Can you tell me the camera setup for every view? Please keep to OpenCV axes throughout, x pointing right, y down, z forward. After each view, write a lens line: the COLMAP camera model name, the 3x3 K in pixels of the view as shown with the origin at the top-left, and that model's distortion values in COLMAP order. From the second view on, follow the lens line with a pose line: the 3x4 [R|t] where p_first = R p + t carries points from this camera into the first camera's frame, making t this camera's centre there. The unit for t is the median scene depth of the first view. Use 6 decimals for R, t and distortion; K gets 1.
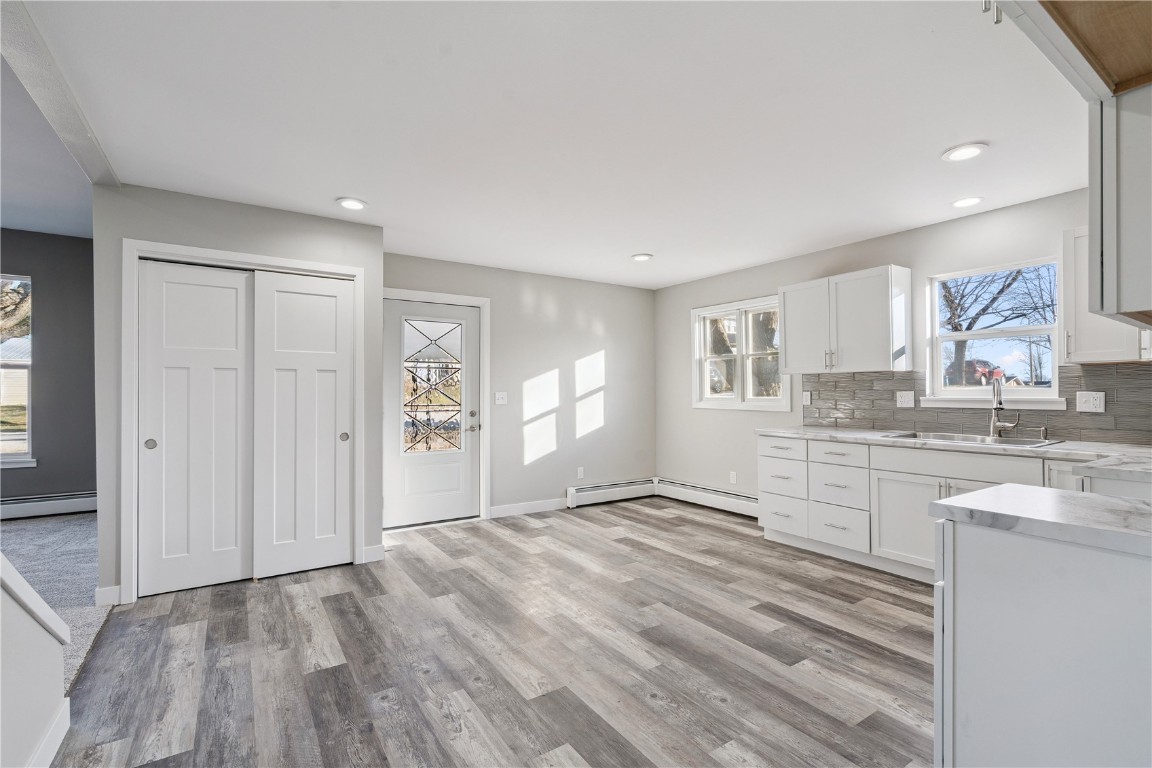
lens RADIAL K [[516.0, 0, 576.0], [0, 516.0, 384.0], [0, 0, 1]] dist [-0.001176, -0.000020]
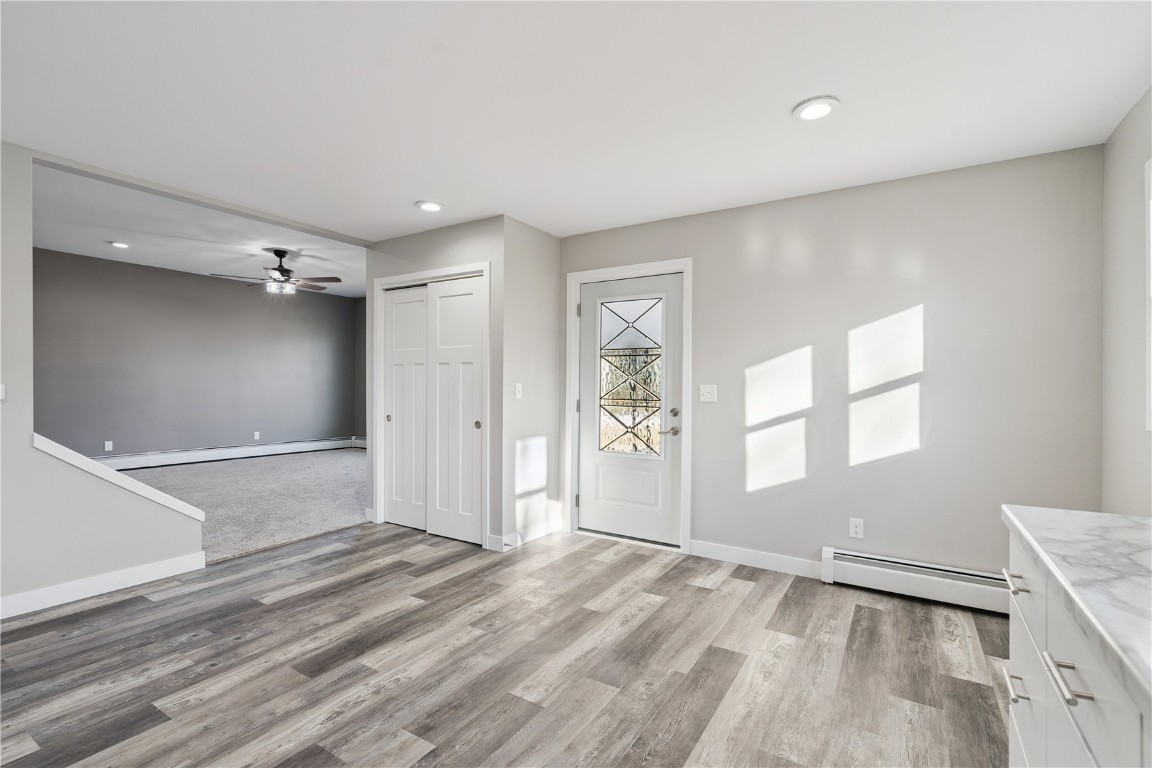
lens RADIAL K [[523.9, 0, 576.0], [0, 523.9, 384.0], [0, 0, 1]] dist [-0.002824, -0.000321]
pose [[0.413579, -0.000196, -0.910468, 0.549344], [0.006023, 0.999979, 0.002521, 0.015581], [0.910448, -0.006526, 0.413571, 0.658250]]
